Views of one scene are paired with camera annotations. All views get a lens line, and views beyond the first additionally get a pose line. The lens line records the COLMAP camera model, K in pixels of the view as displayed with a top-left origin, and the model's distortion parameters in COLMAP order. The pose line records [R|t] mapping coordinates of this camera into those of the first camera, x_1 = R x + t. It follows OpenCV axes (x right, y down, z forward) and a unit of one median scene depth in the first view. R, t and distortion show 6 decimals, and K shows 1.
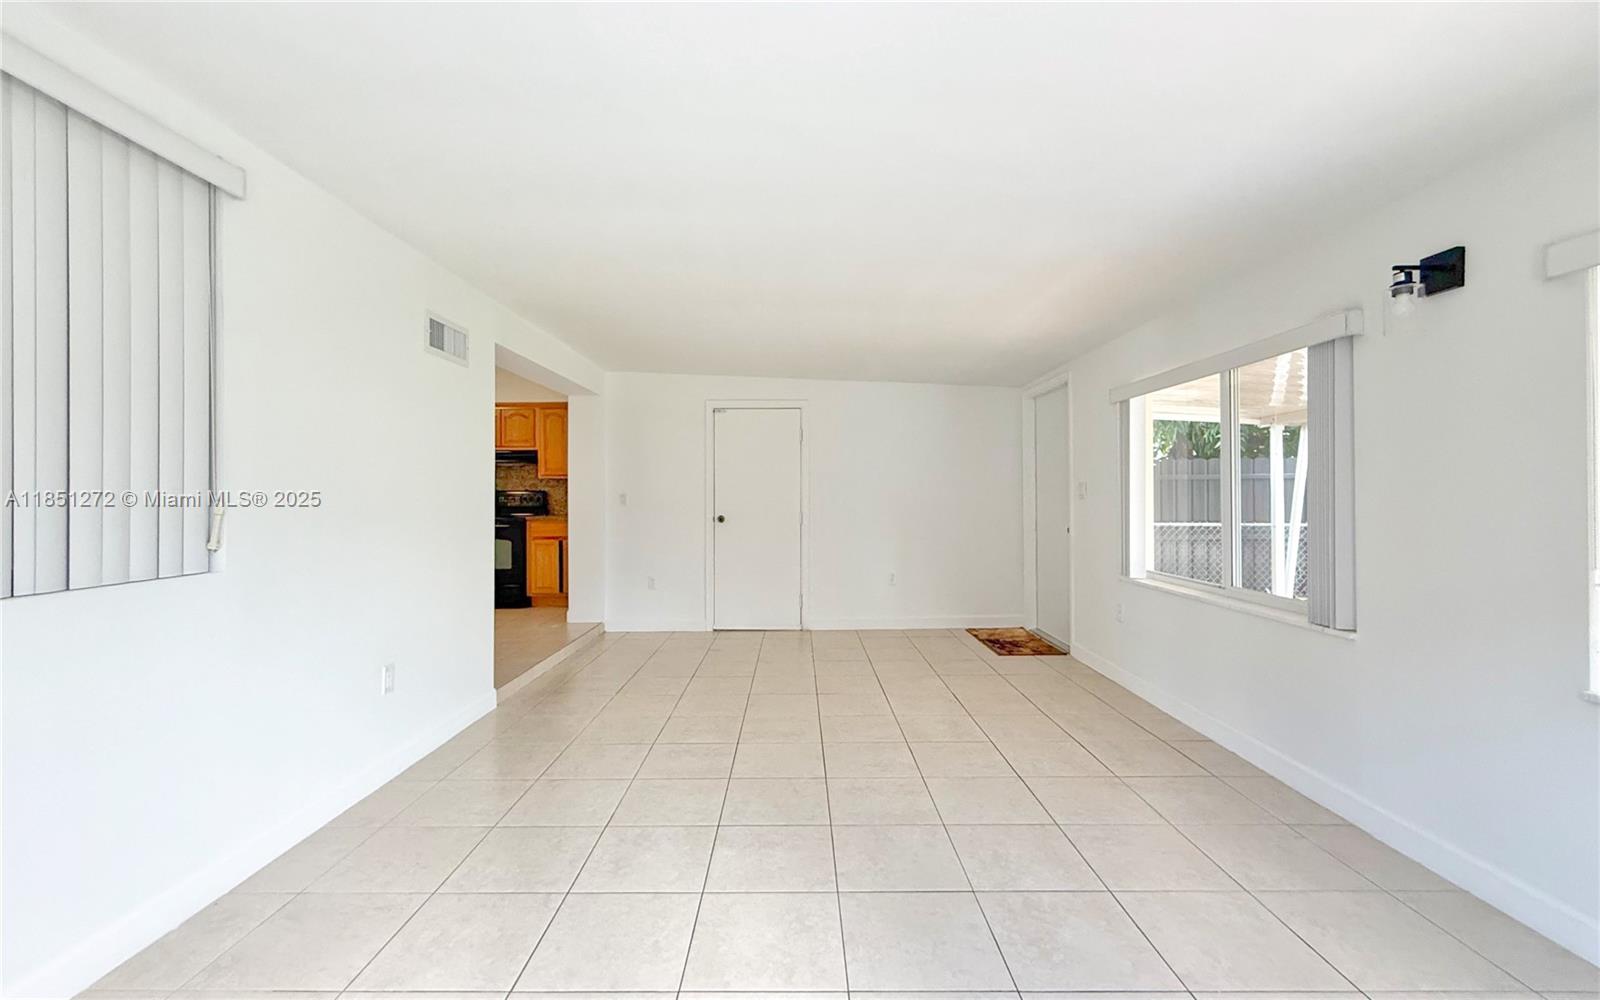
lens RADIAL K [[672.8, 0, 797.5], [0, 672.8, 493.9], [0, 0, 1]] dist [0.002453, 0.000102]
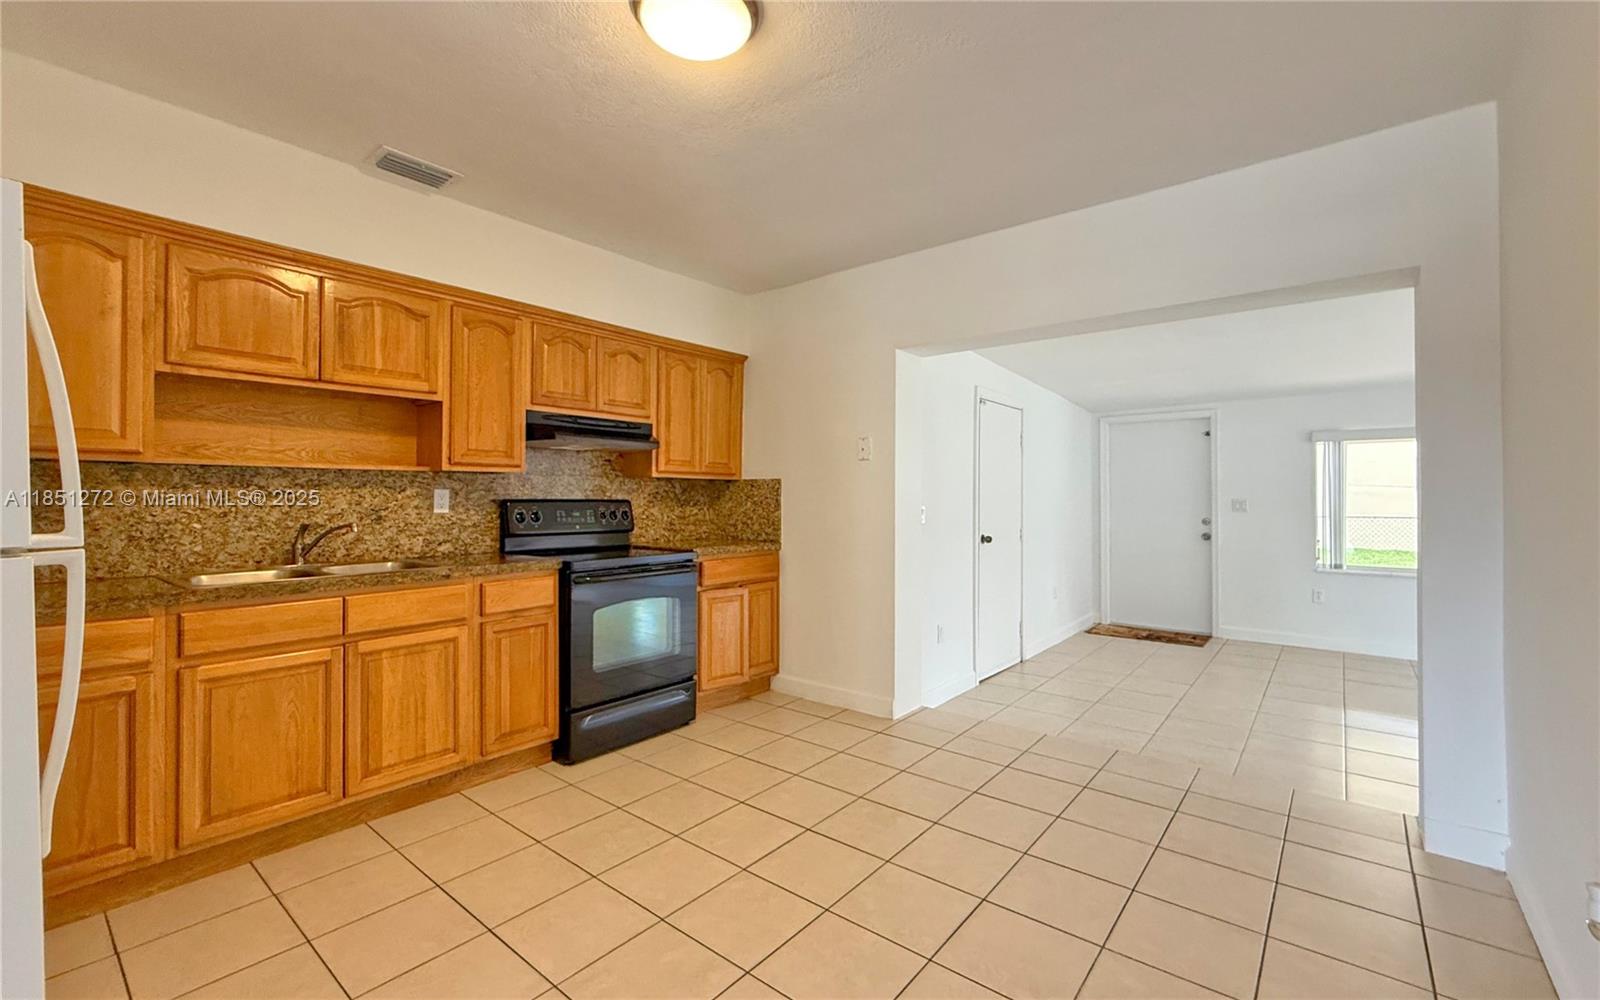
lens RADIAL K [[672.8, 0, 797.5], [0, 672.8, 493.9], [0, 0, 1]] dist [0.002453, 0.000102]
pose [[0.632085, 0.012863, 0.774792, -1.268462], [-0.007319, 0.999917, -0.010629, -0.007769], [-0.774865, 0.001048, 0.632126, 0.990470]]
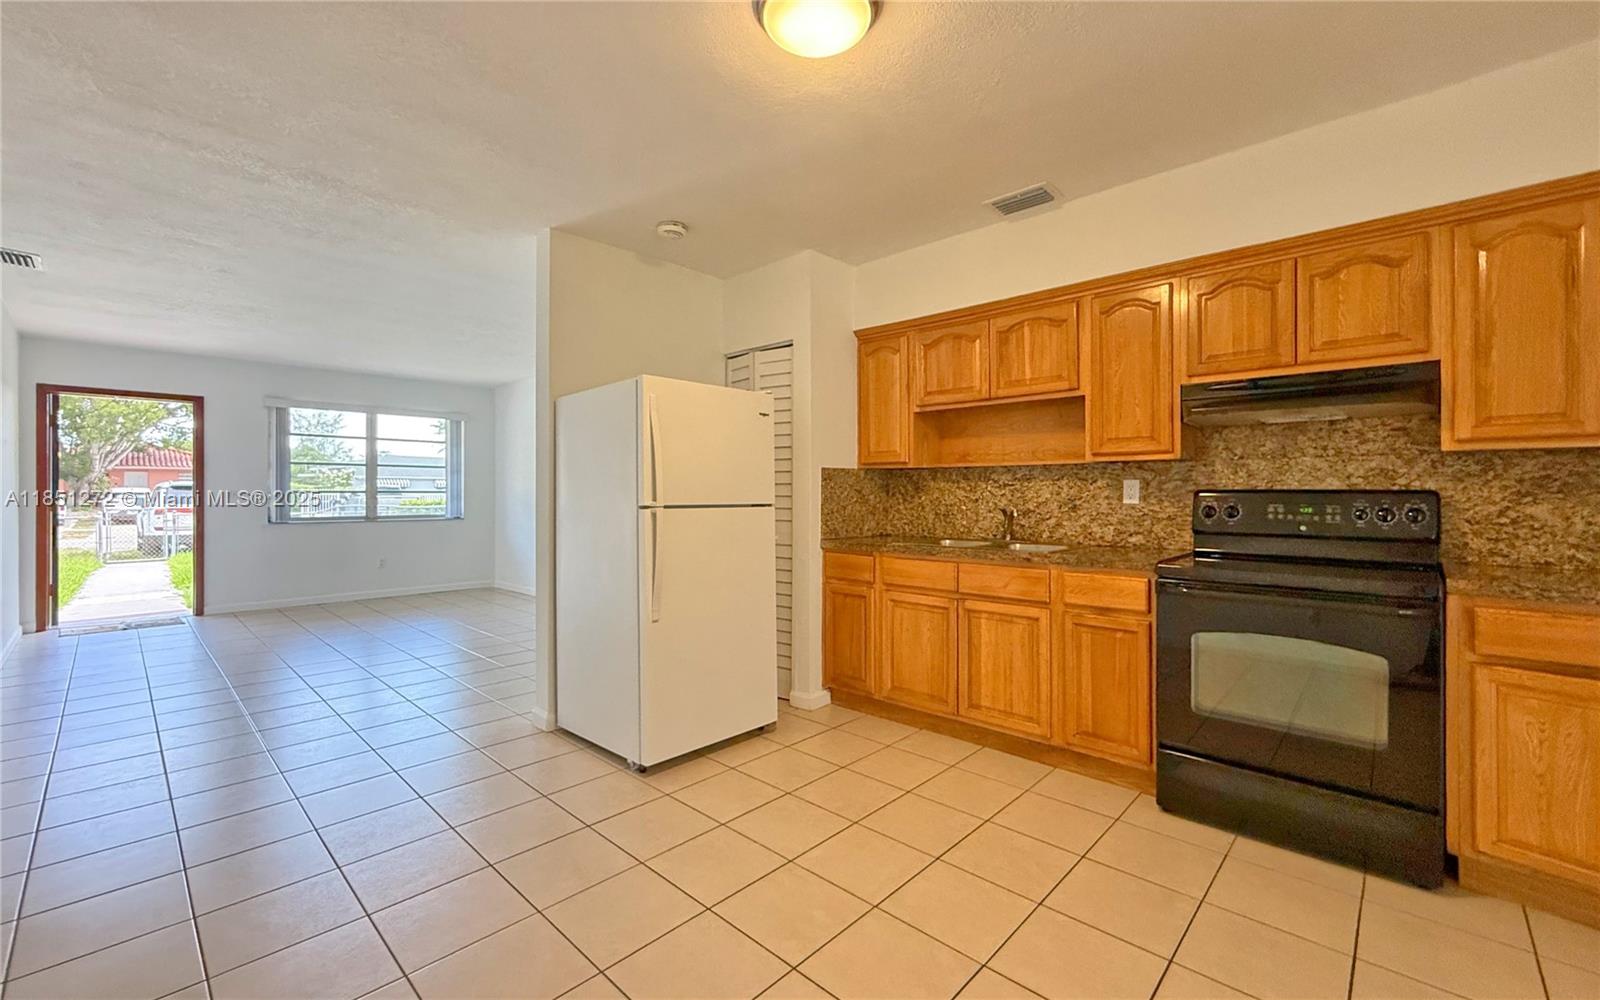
lens RADIAL K [[672.8, 0, 797.5], [0, 672.8, 493.9], [0, 0, 1]] dist [0.002453, 0.000102]
pose [[0.714630, 0.009535, -0.699438, -0.660875], [-0.002781, 0.999938, 0.010790, -0.009437], [0.699497, -0.005766, 0.714612, 0.983864]]
